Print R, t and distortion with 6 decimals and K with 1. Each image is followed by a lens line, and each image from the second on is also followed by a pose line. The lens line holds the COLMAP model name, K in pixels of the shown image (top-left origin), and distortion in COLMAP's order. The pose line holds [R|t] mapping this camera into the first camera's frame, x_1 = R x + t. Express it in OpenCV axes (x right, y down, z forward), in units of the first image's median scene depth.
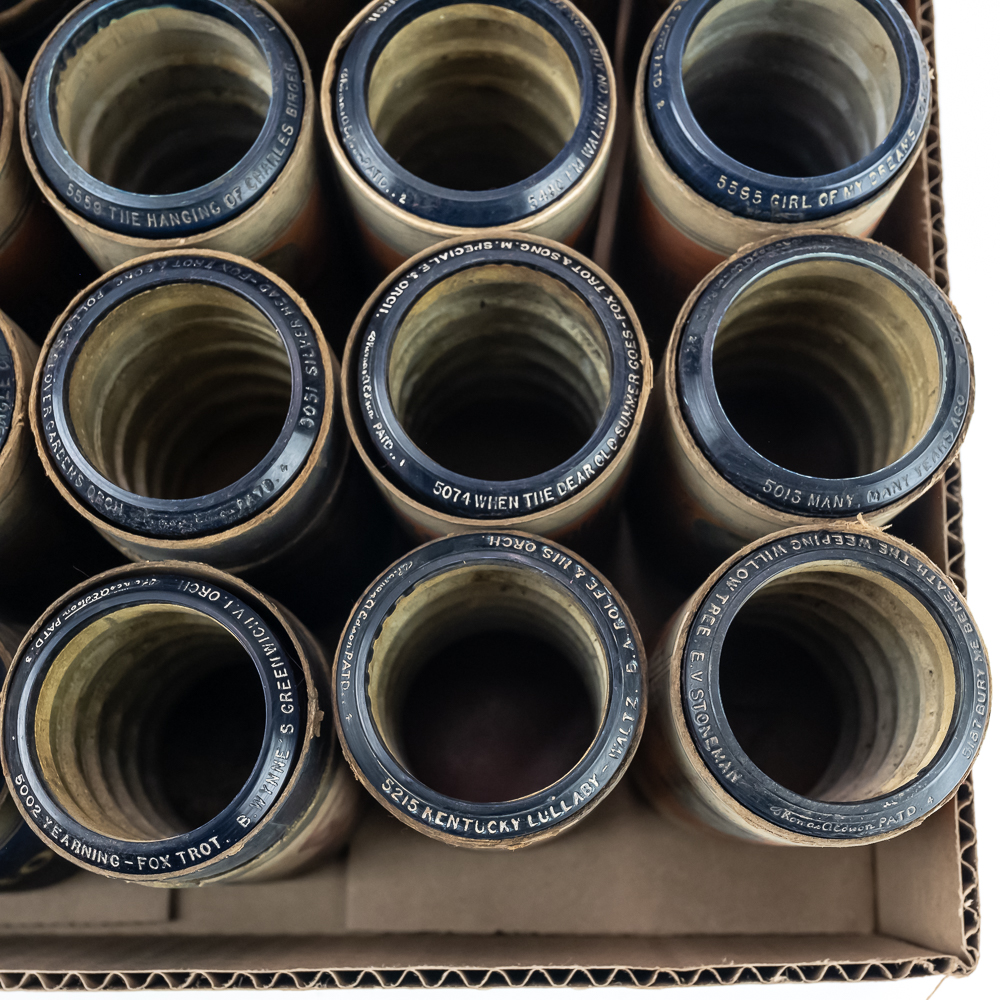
lens RADIAL K [[1483.3, 0, 489.1], [0, 1483.3, 501.9], [0, 0, 1]] dist [-0.023207, 0.047724]
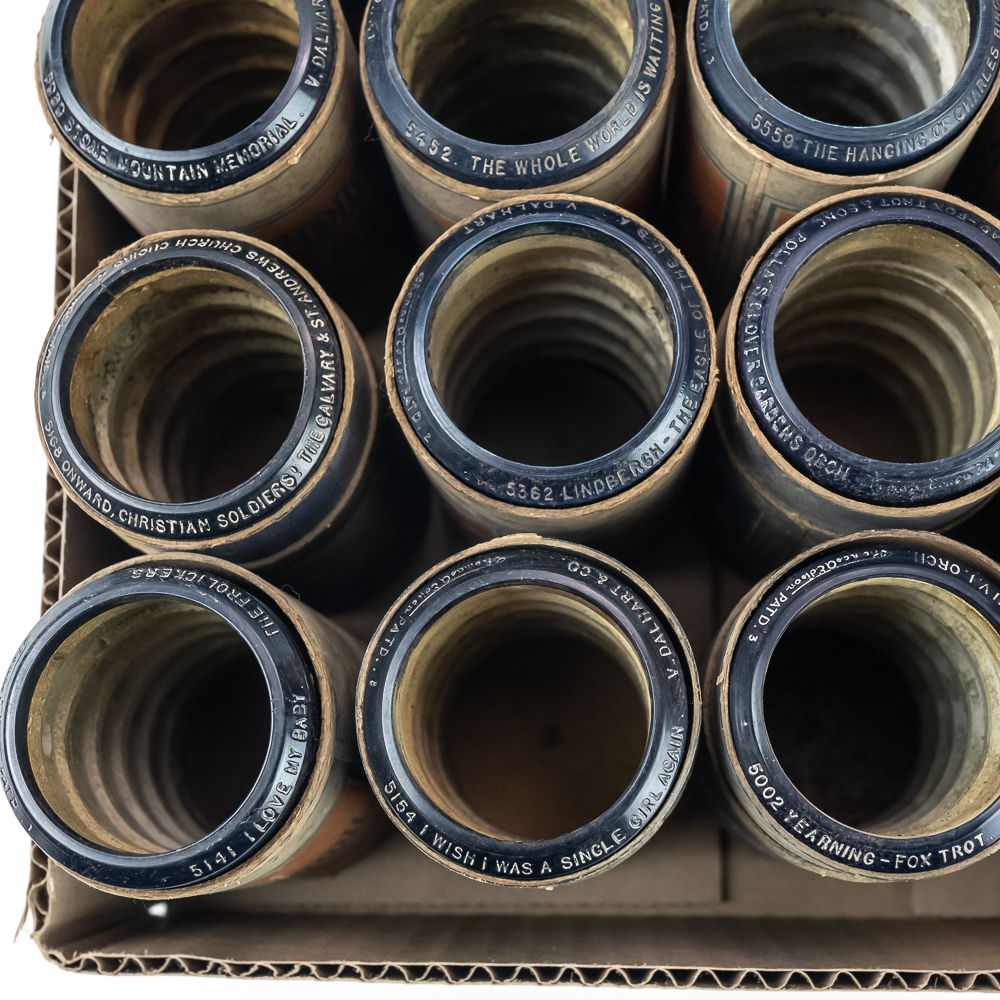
lens RADIAL K [[1483.3, 0, 489.1], [0, 1483.3, 501.9], [0, 0, 1]] dist [-0.023207, 0.047724]
pose [[0.999350, 0.001688, -0.036018, -0.416760], [-0.000255, 0.999210, 0.039753, -0.013375], [0.036057, -0.039718, 0.998560, 0.077658]]
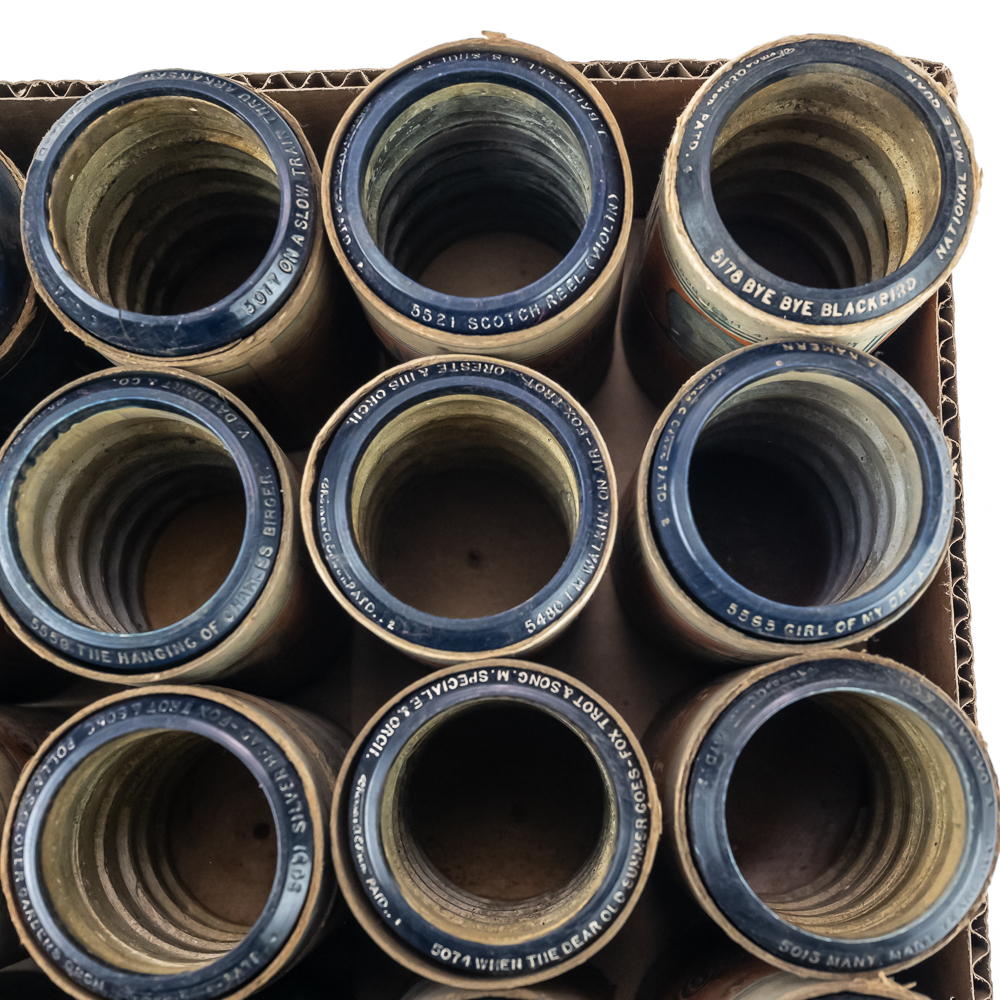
lens RADIAL K [[1489.0, 0, 496.7], [0, 1489.0, 496.0], [0, 0, 1]] dist [-0.017010, 0.027468]
pose [[0.999755, -0.021411, 0.005652, 0.004738], [0.021037, 0.998011, 0.059424, -0.343141], [-0.006913, -0.059291, 0.998217, 0.067299]]
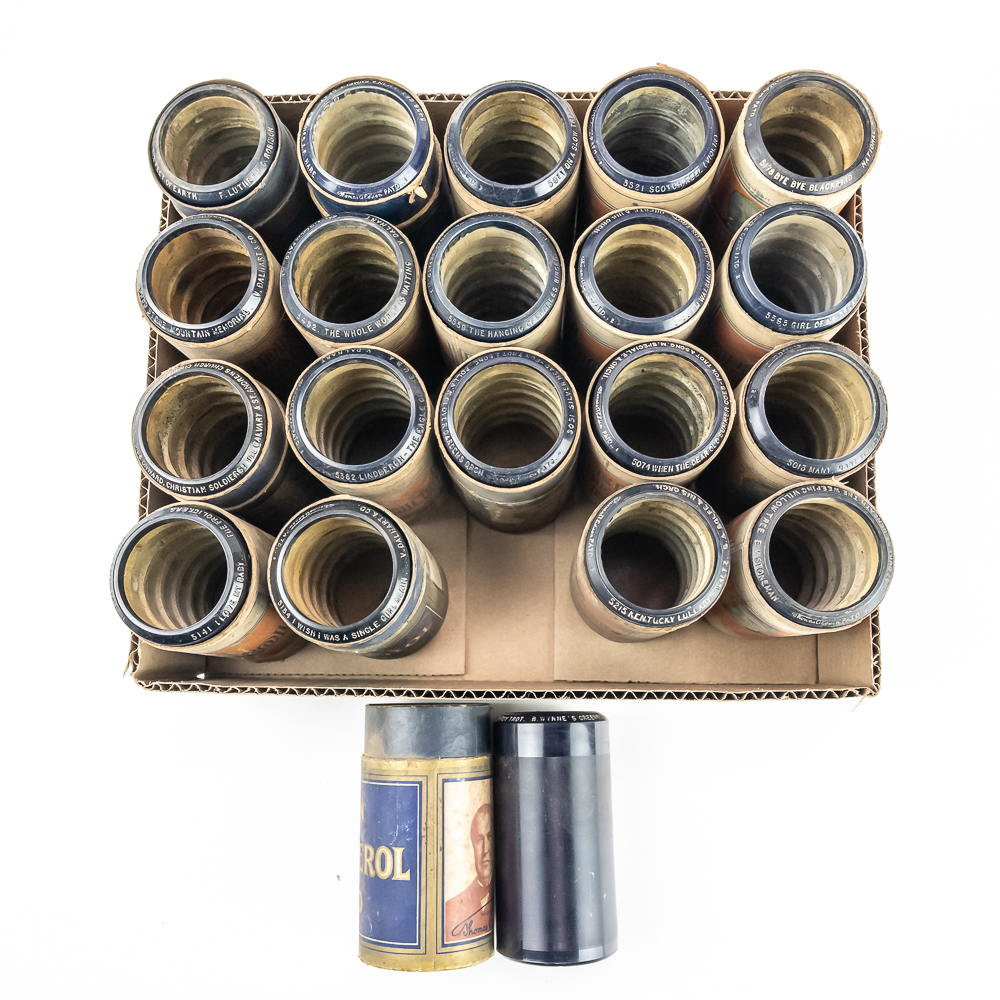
lens RADIAL K [[901.9, 0, 500.0], [0, 901.9, 500.0], [0, 0, 1]] dist [-0.042987, 0.014515]
pose [[0.999850, 0.012370, -0.012140, -0.197666], [-0.011872, 0.999119, 0.040255, -0.003740], [0.012627, -0.040105, 0.999116, -0.266209]]
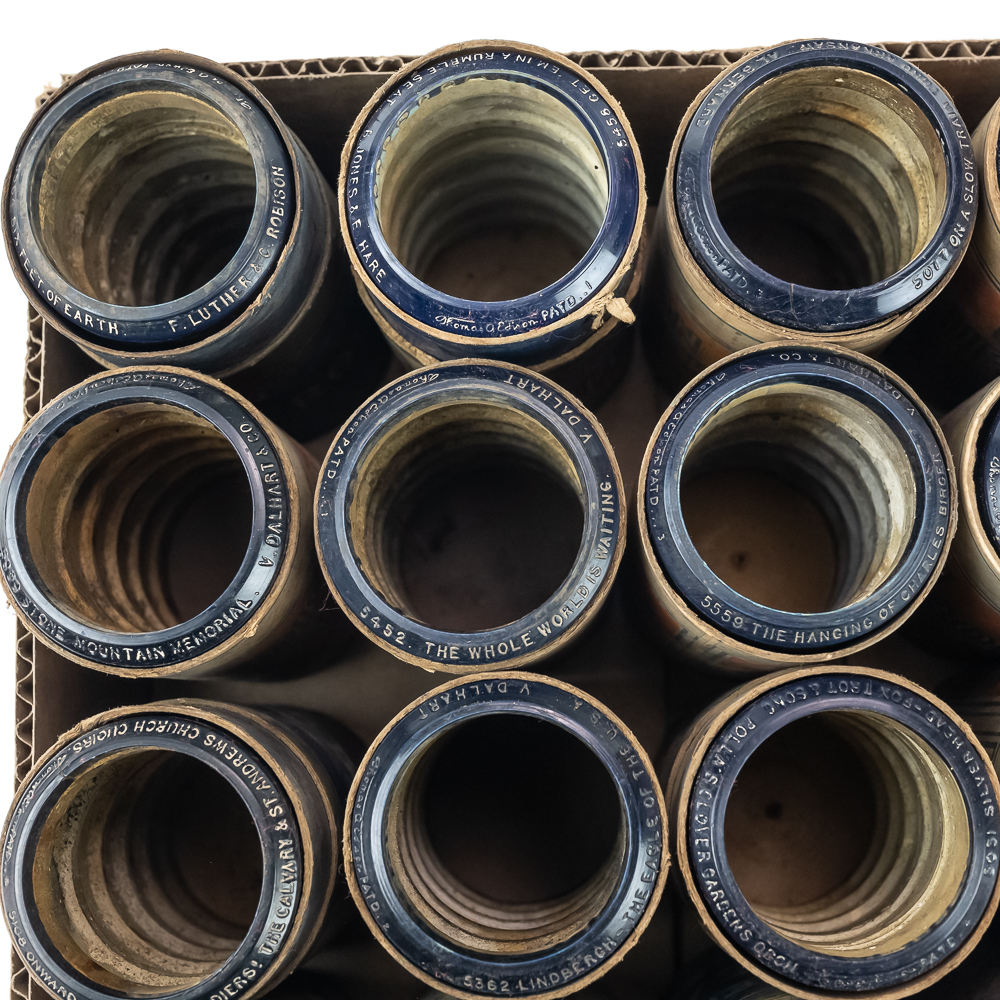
lens RADIAL K [[1483.3, 0, 489.1], [0, 1483.3, 501.9], [0, 0, 1]] dist [-0.023207, 0.047724]
pose [[0.999743, -0.009900, -0.020398, -0.401470], [0.011363, 0.997272, 0.072936, -0.343706], [0.019620, -0.073149, 0.997128, 0.082992]]
